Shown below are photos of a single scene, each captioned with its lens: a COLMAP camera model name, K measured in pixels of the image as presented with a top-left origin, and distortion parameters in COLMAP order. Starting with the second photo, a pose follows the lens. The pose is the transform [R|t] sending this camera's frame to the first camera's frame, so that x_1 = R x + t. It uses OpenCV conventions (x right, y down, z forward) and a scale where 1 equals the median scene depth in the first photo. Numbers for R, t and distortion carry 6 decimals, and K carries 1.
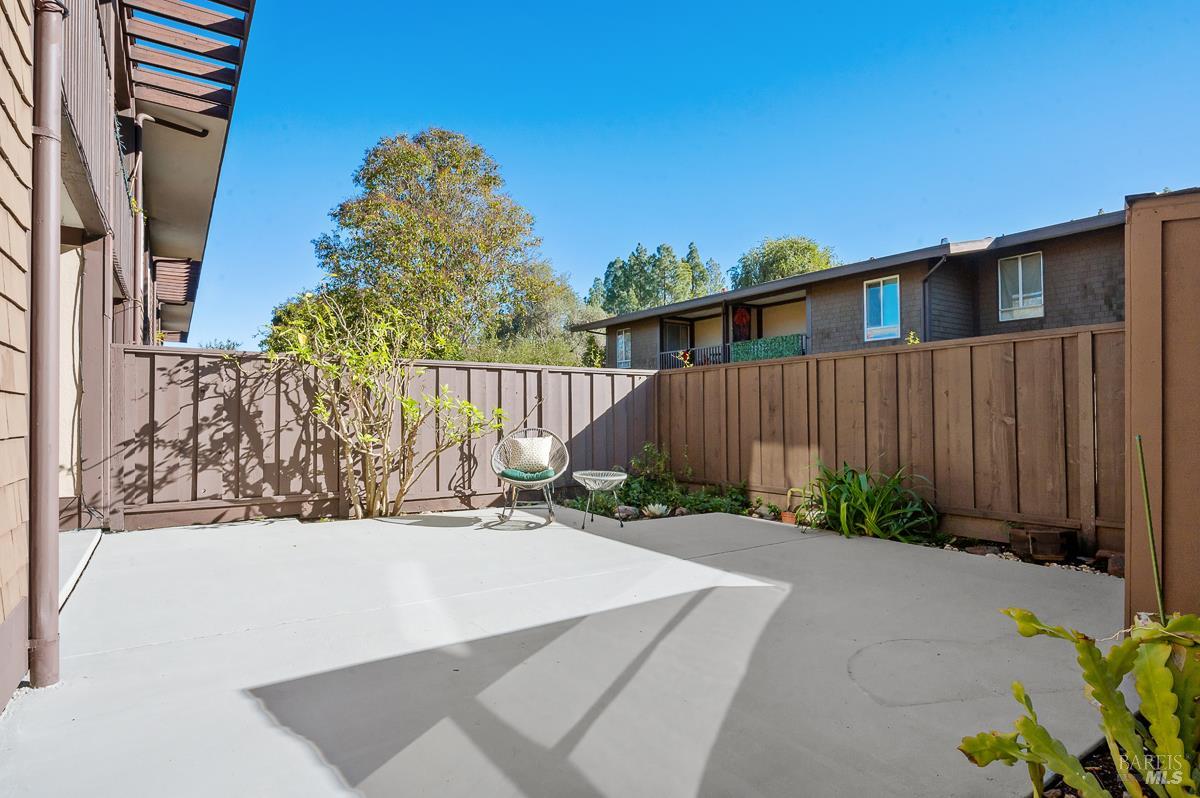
lens RADIAL K [[633.7, 0, 601.9], [0, 633.7, 369.4], [0, 0, 1]] dist [-0.006752, -0.000921]
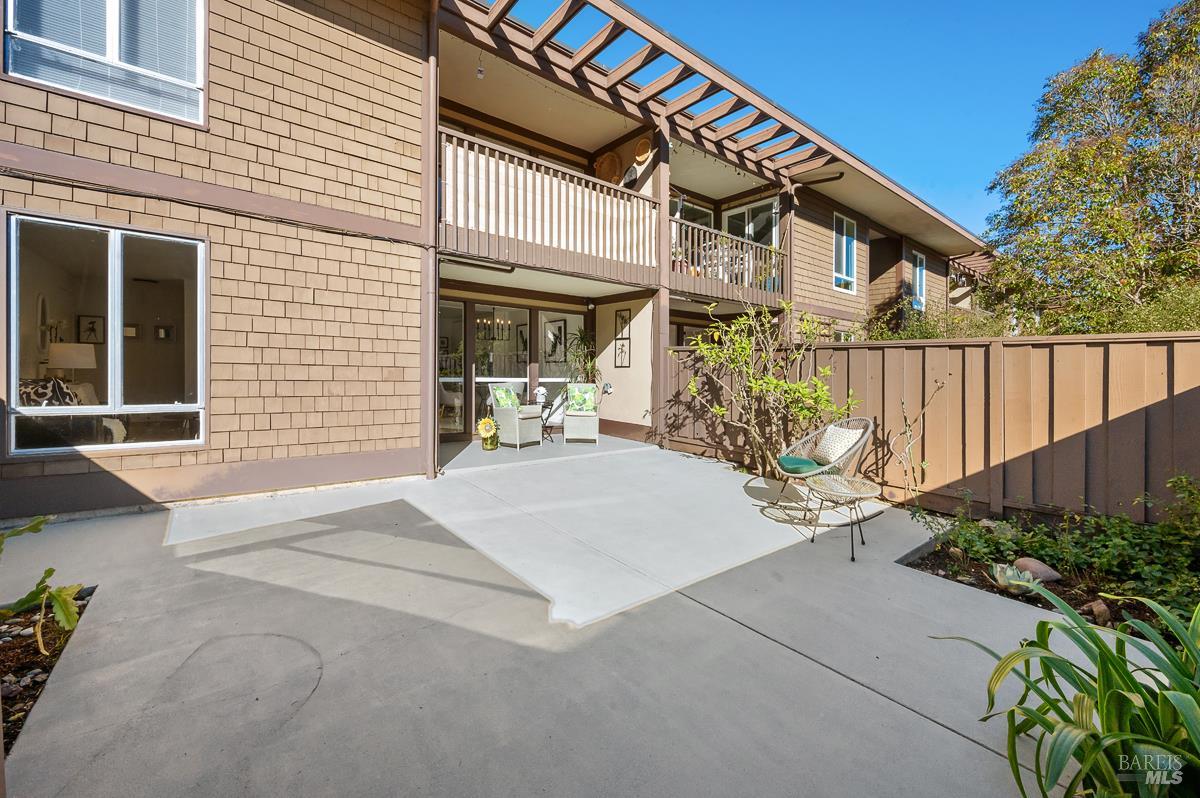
lens RADIAL K [[476.8, 0, 601.0], [0, 476.8, 357.5], [0, 0, 1]] dist [-0.006326, -0.000699]
pose [[0.061992, -0.018676, -0.997902, 0.547567], [0.053131, 0.998469, -0.015386, 0.001700], [0.996661, -0.052065, 0.062890, 0.650716]]
